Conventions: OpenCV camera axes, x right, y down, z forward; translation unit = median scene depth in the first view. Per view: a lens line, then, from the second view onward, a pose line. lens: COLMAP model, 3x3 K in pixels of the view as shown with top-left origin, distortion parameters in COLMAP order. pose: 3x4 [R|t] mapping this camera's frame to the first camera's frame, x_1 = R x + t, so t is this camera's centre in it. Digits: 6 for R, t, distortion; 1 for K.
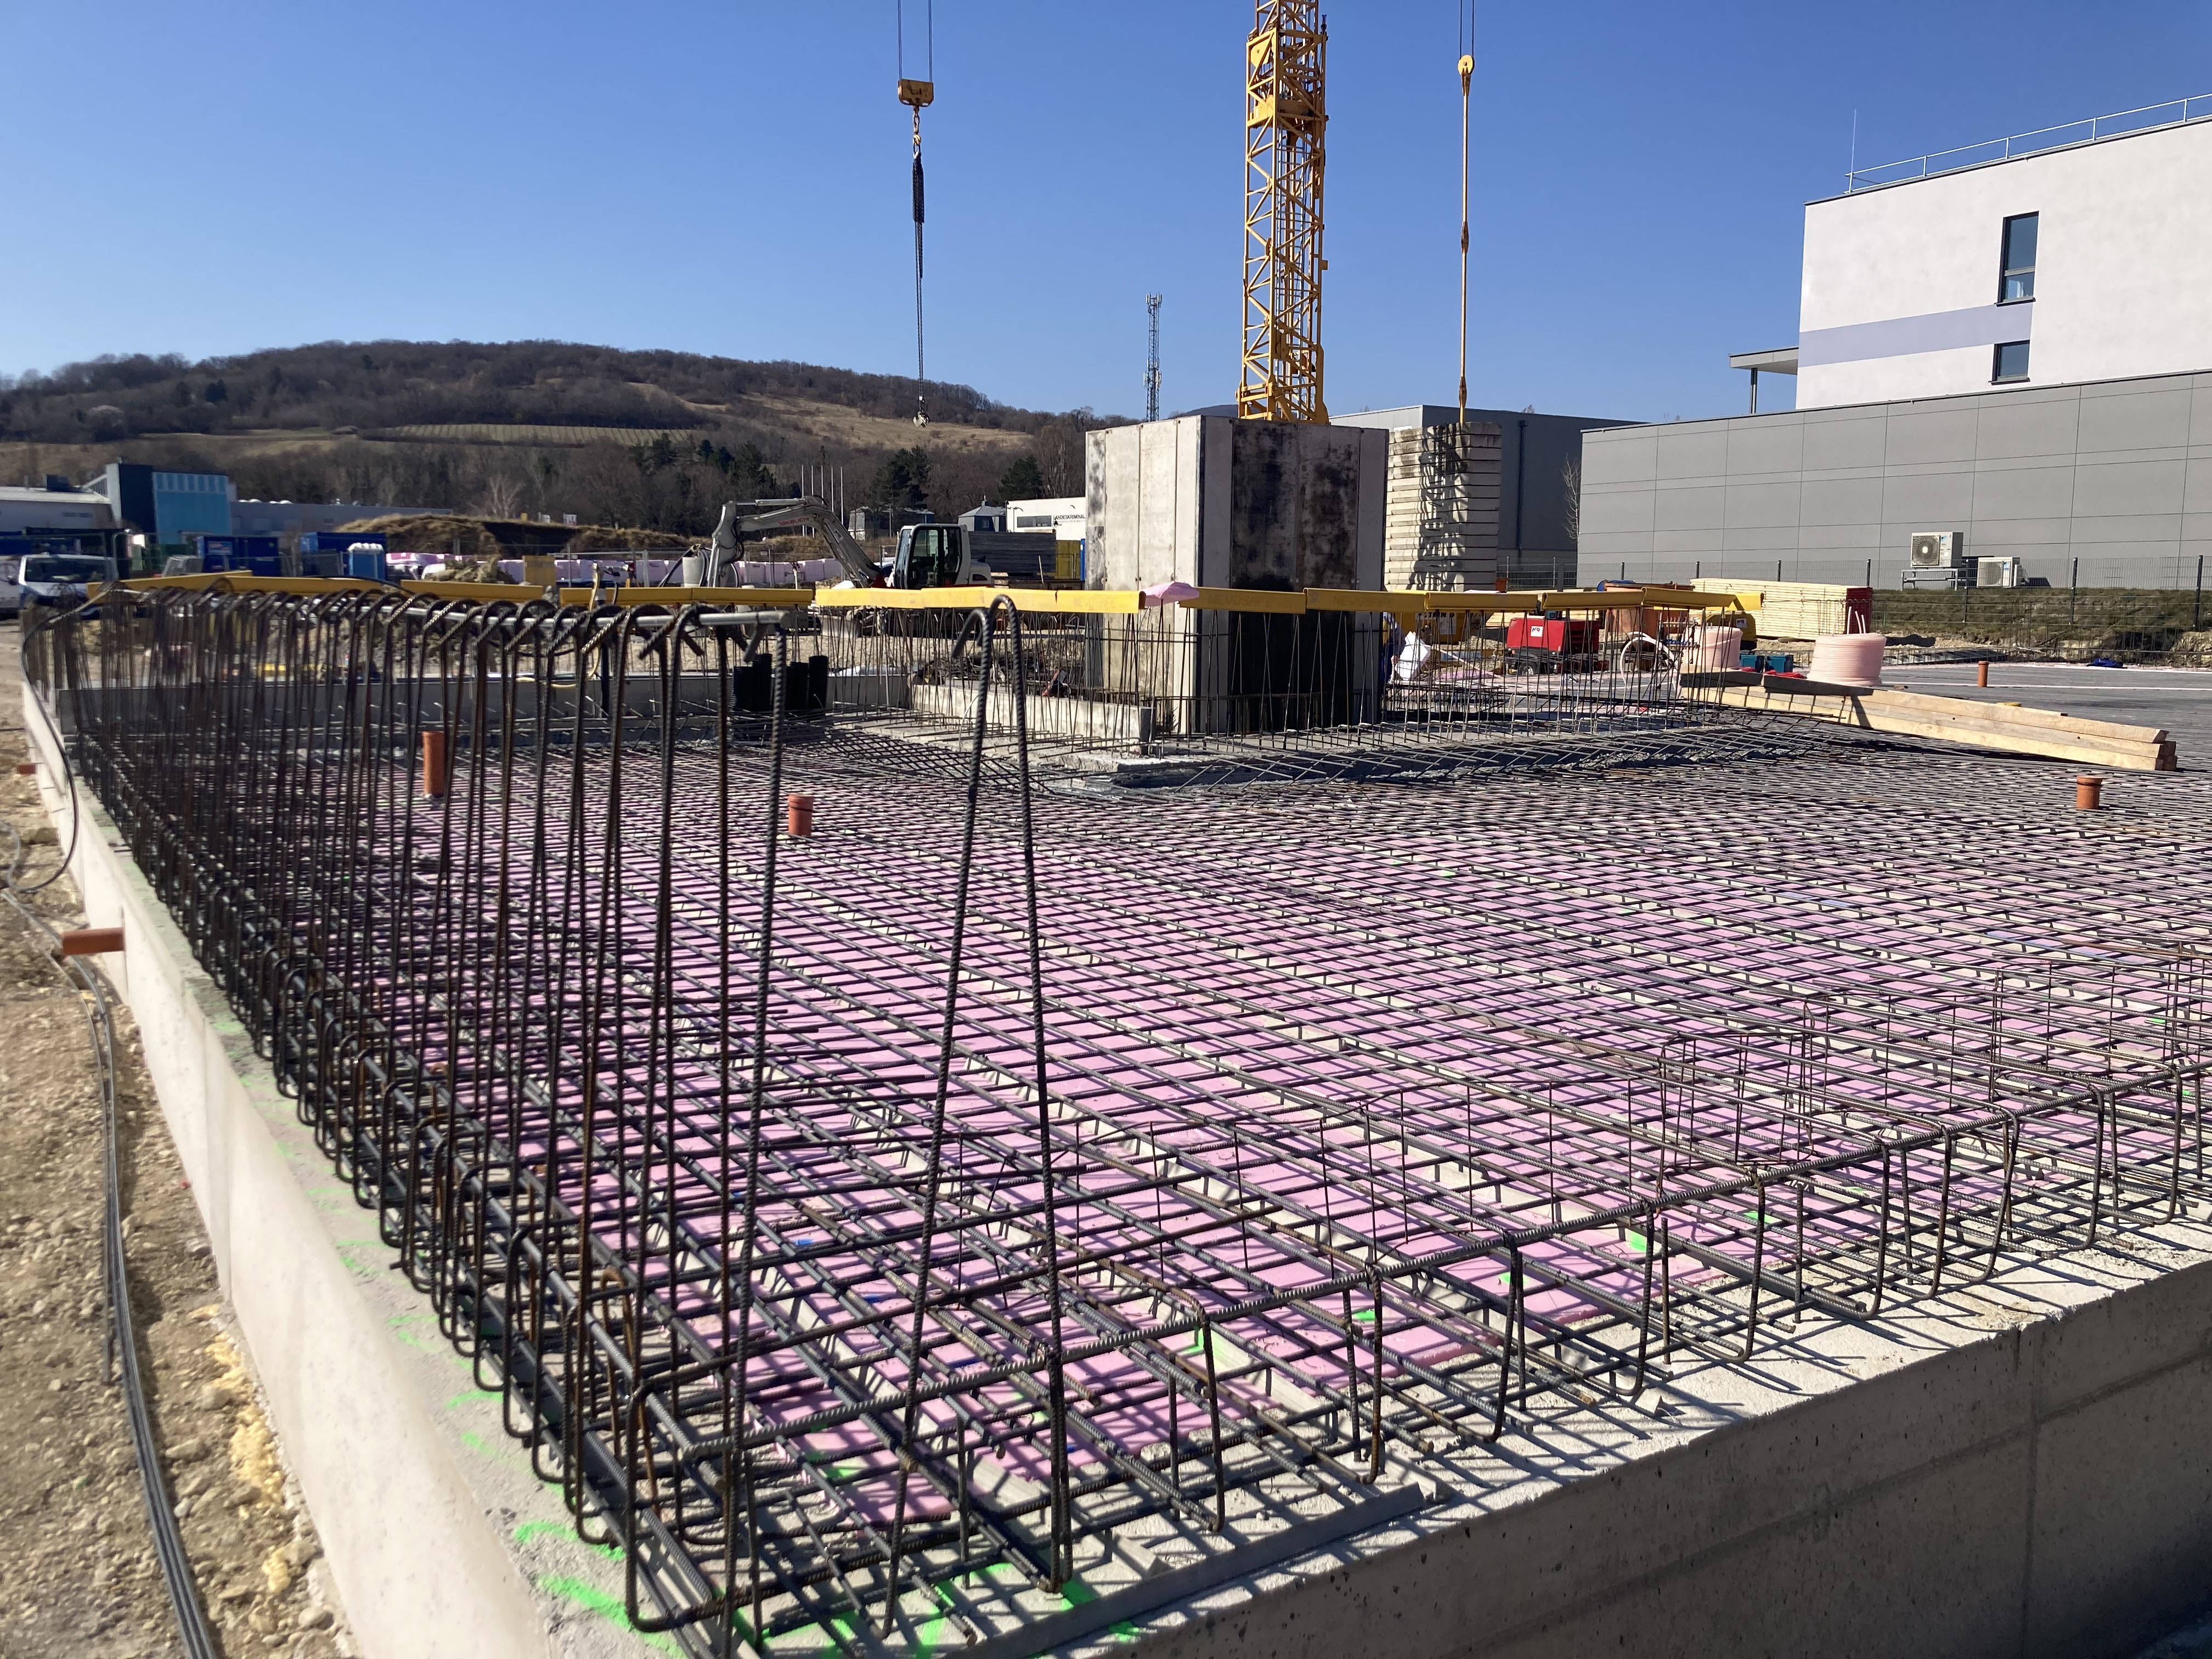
lens RADIAL K [[1815.4, 0, 1113.8], [0, 1815.4, 789.4], [0, 0, 1]] dist [0.003136, 0.031170]
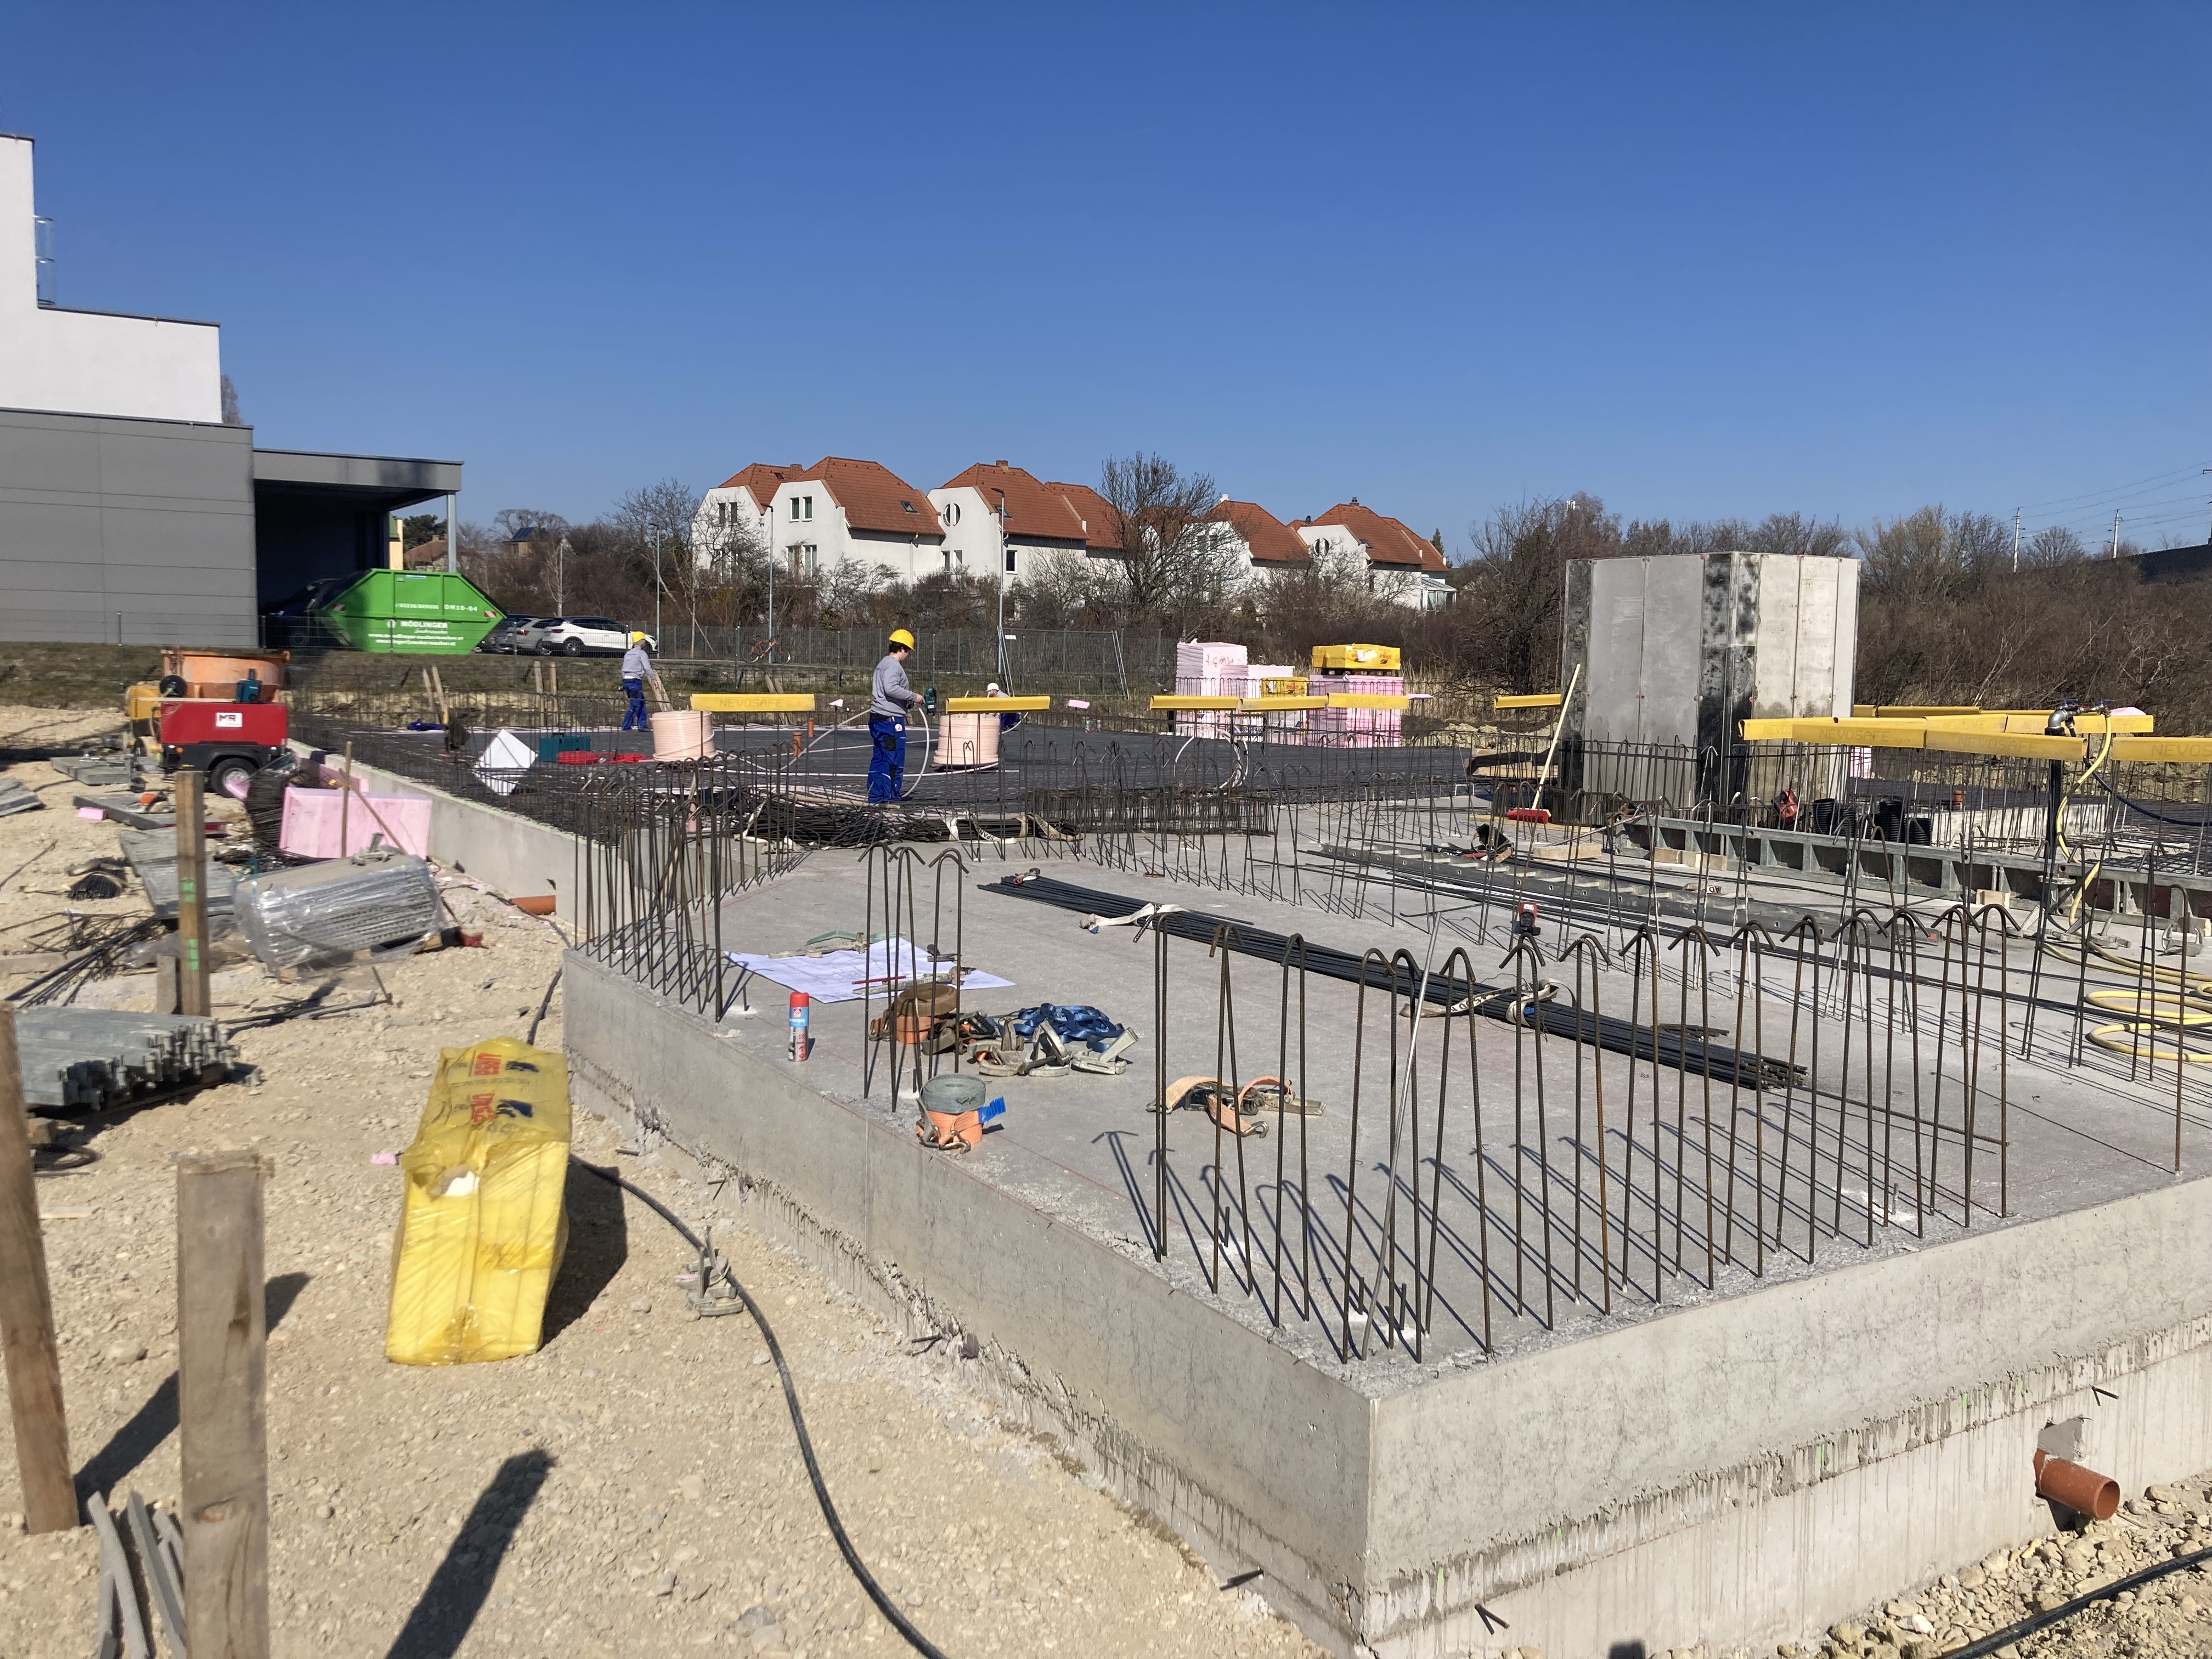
lens RADIAL K [[1815.4, 0, 1113.8], [0, 1815.4, 789.4], [0, 0, 1]] dist [0.003136, 0.031170]
pose [[0.002046, -0.086208, 0.996275, -0.438577], [0.095378, 0.991752, 0.085620, -0.080389], [-0.995439, 0.094847, 0.010251, 0.581129]]
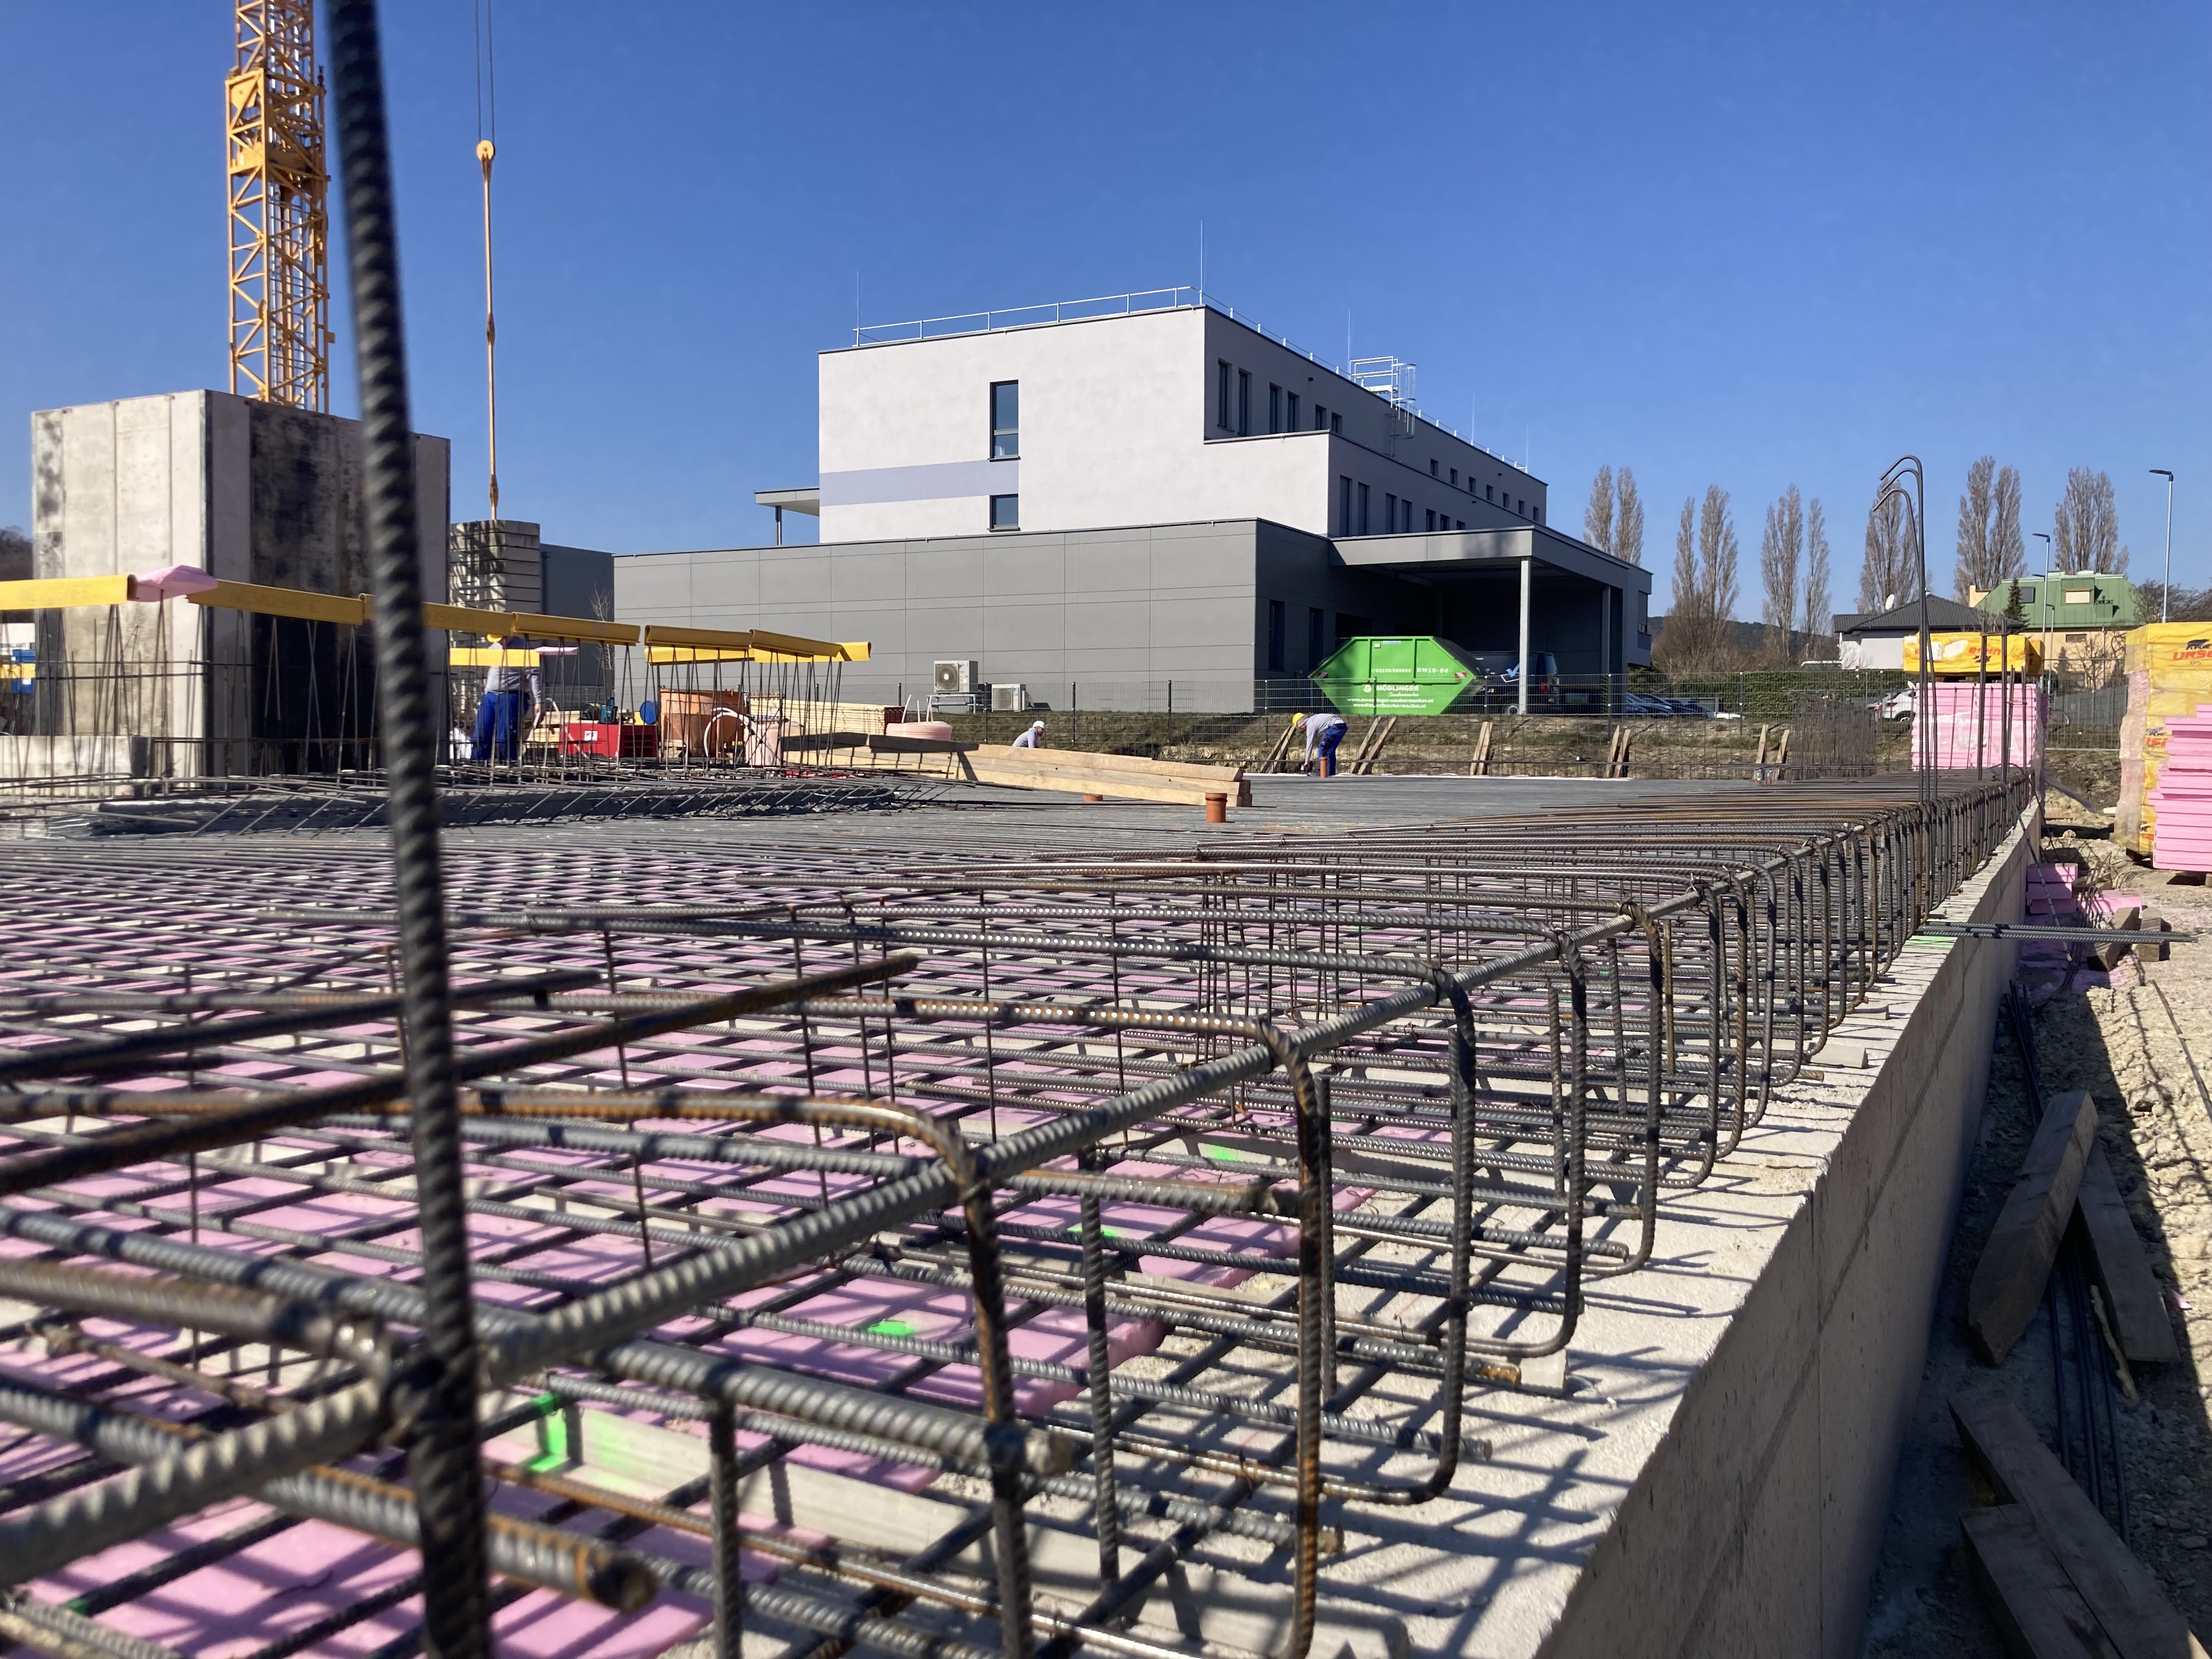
lens RADIAL K [[1815.4, 0, 1113.8], [0, 1815.4, 789.4], [0, 0, 1]] dist [0.003136, 0.031170]
pose [[0.864742, -0.015238, 0.501985, -0.004195], [0.058094, 0.995865, -0.069846, 0.018133], [-0.498845, 0.089561, 0.862051, 0.053995]]
